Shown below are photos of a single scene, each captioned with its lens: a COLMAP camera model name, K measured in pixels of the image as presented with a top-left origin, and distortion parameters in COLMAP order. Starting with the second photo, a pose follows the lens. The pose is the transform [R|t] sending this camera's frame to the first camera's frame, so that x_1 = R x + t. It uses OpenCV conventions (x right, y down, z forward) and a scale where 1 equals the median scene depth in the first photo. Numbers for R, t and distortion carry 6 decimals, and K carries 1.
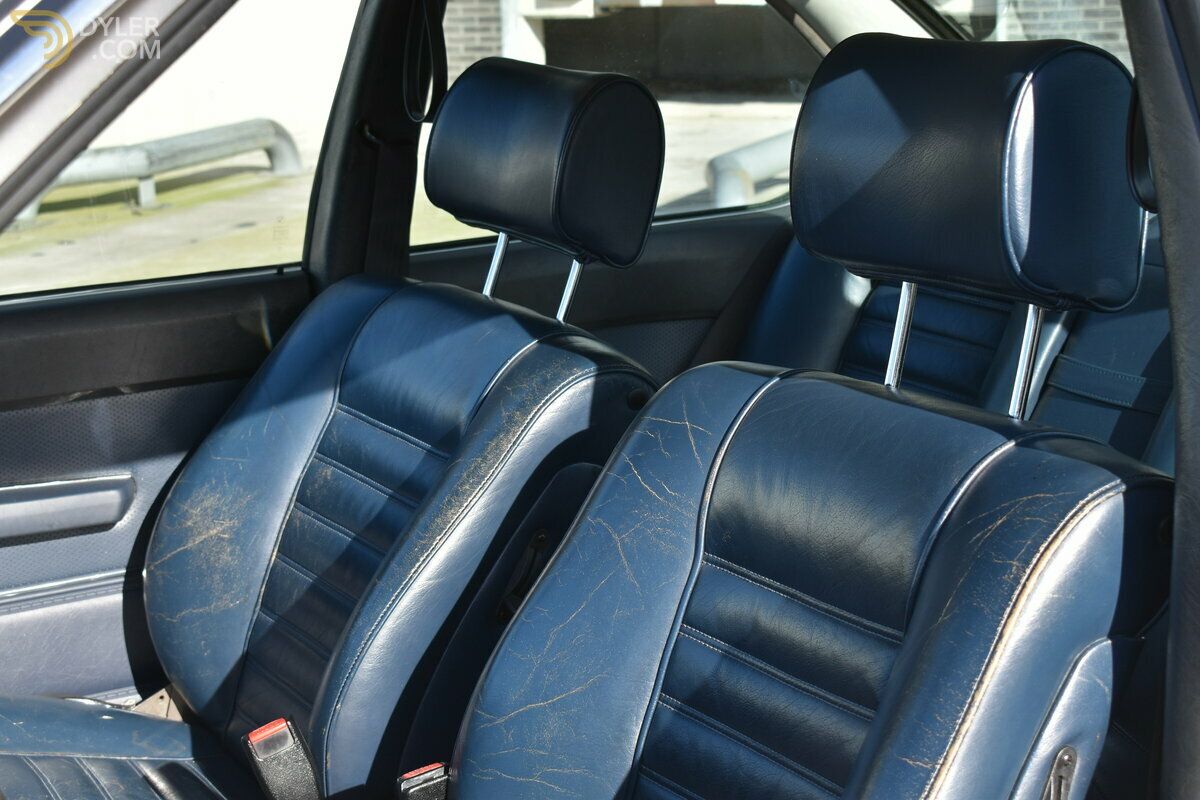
lens RADIAL K [[2057.5, 0, 600.9], [0, 2057.5, 399.0], [0, 0, 1]] dist [0.143545, 0.000000]
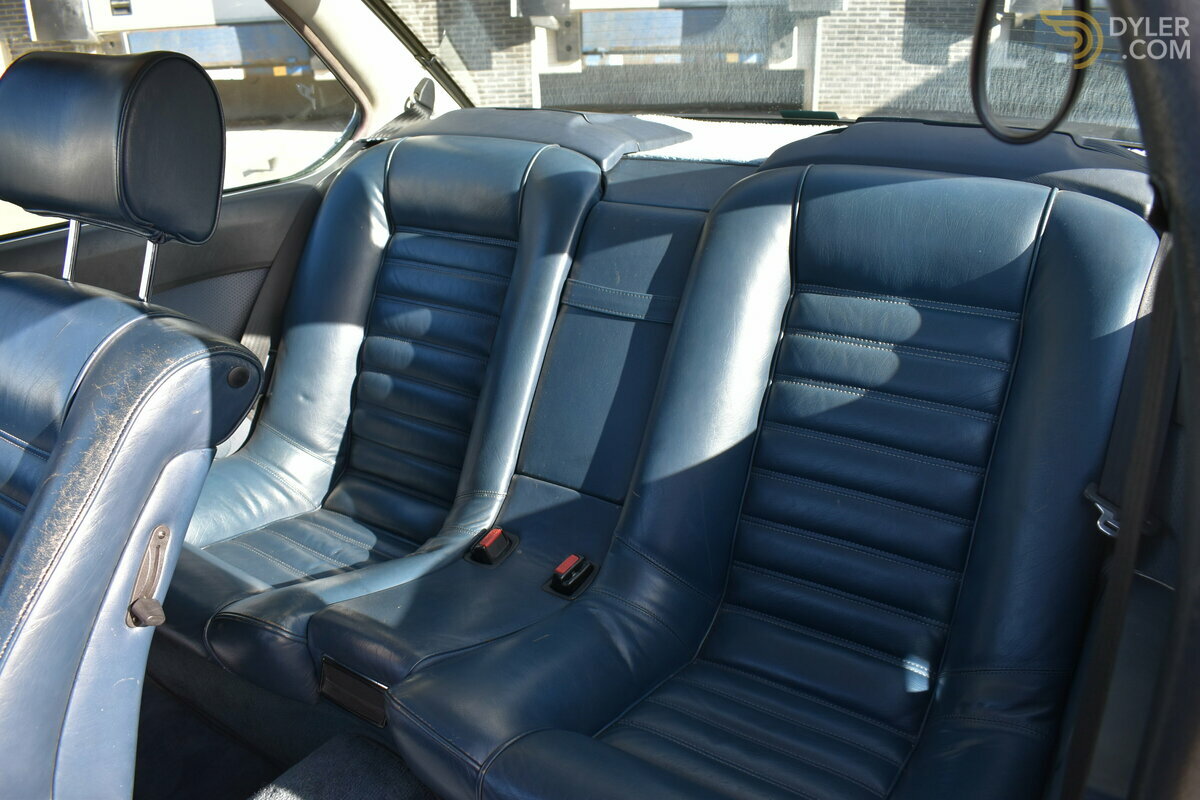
lens RADIAL K [[925.9, 0, 598.0], [0, 925.9, 404.9], [0, 0, 1]] dist [-0.101345, 0.023304]
pose [[0.899405, -0.156619, 0.408096, -0.007338], [0.093242, 0.980860, 0.170938, -0.042845], [-0.427057, -0.115691, 0.896793, 0.492606]]
